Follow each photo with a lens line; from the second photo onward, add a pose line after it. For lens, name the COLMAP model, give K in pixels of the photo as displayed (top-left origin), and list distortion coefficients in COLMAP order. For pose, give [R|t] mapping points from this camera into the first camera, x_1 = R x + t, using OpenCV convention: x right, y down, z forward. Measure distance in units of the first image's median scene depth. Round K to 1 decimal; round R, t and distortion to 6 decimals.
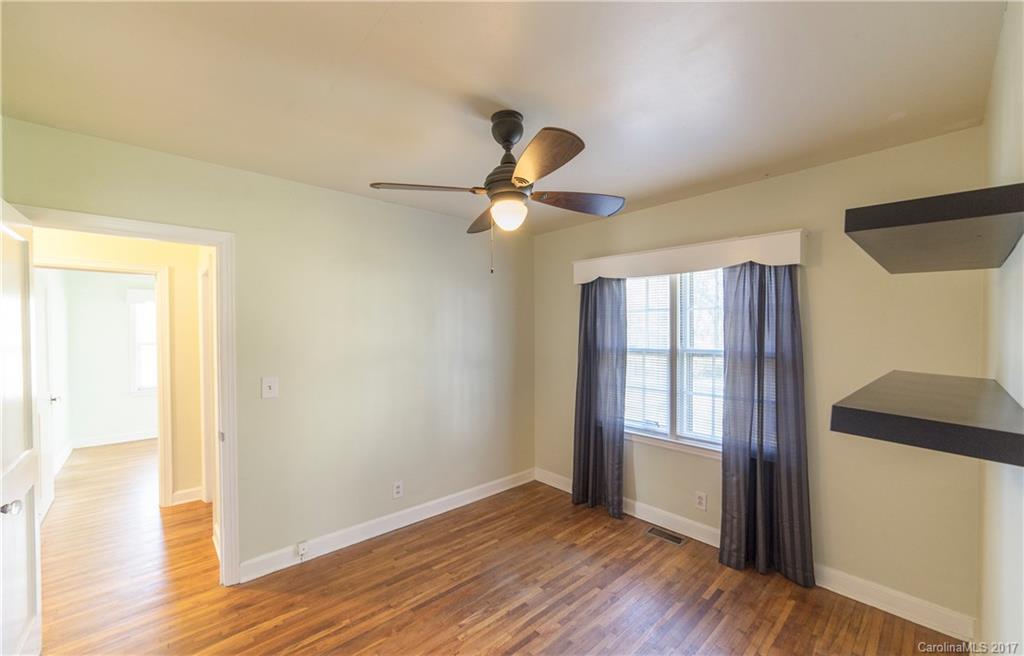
lens RADIAL K [[402.1, 0, 511.6], [0, 402.1, 332.8], [0, 0, 1]] dist [-0.011785, 0.000247]
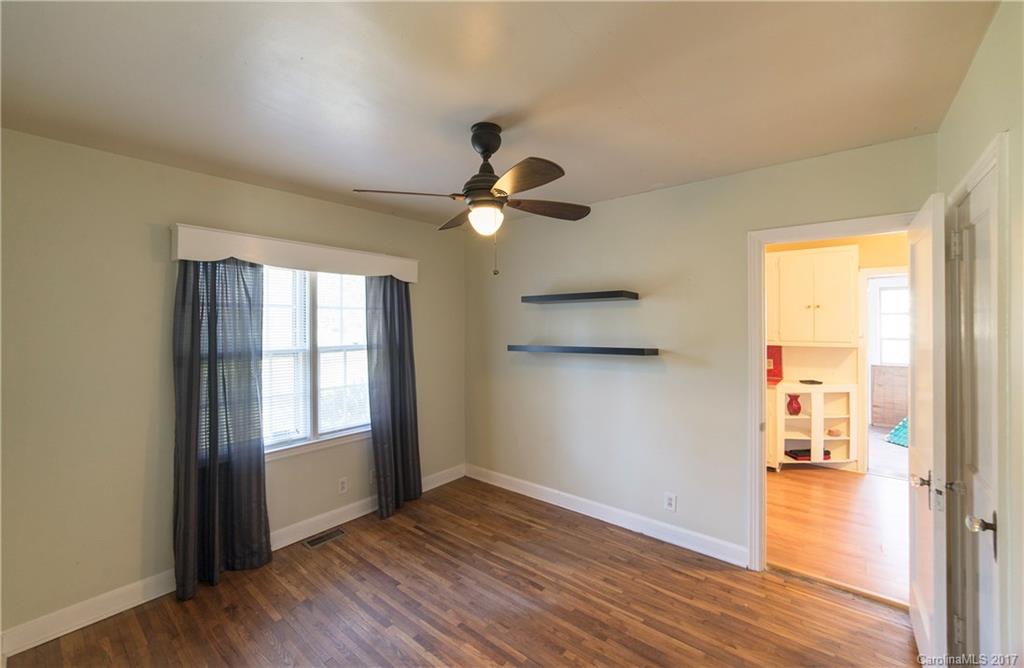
lens RADIAL K [[409.1, 0, 513.1], [0, 409.1, 322.1], [0, 0, 1]] dist [0.000867, 0.000188]
pose [[-0.137916, 0.008943, 0.990404, -0.710634], [0.006467, 0.999946, -0.008129, -0.011307], [-0.990423, 0.005284, -0.137966, 0.714107]]
